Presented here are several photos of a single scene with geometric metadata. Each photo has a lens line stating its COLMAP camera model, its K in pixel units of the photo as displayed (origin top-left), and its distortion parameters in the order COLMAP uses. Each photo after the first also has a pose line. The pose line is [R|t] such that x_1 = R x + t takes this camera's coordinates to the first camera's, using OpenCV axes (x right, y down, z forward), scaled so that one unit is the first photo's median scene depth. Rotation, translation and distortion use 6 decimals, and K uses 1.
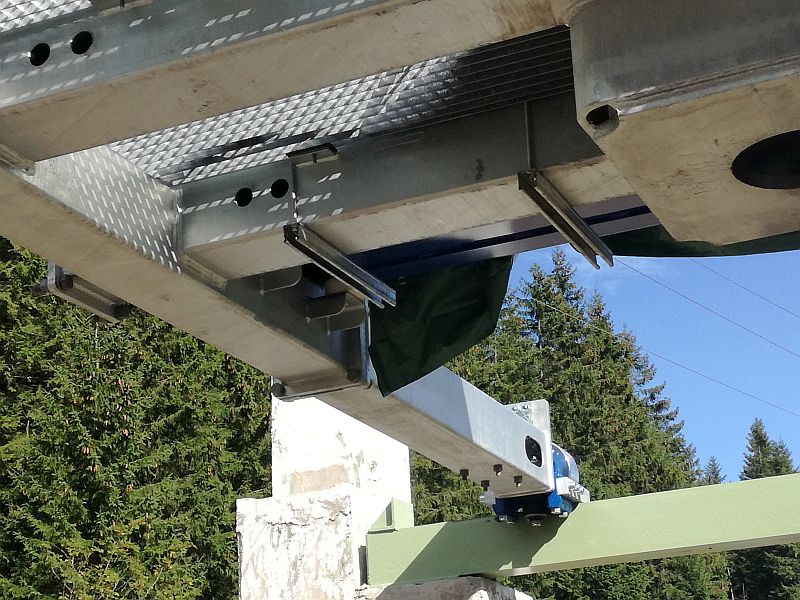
lens RADIAL K [[1573.1, 0, 400.0], [0, 1573.1, 300.0], [0, 0, 1]] dist [0.083037, 0.448577]
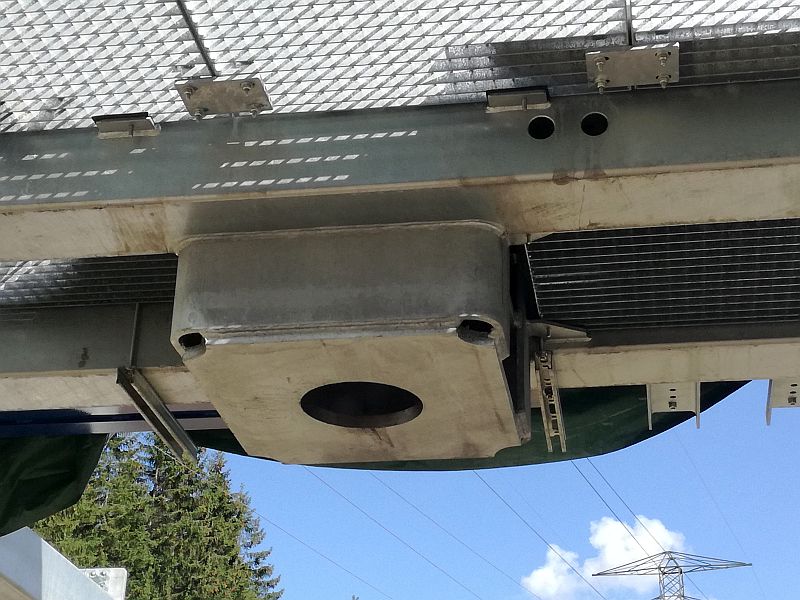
lens RADIAL K [[1573.1, 0, 400.0], [0, 1573.1, 300.0], [0, 0, 1]] dist [0.083037, 0.448577]
pose [[0.960311, 0.174000, 0.218006, 0.015859], [-0.151967, 0.981768, -0.114179, -0.031061], [-0.233899, 0.076517, 0.969245, -0.097290]]
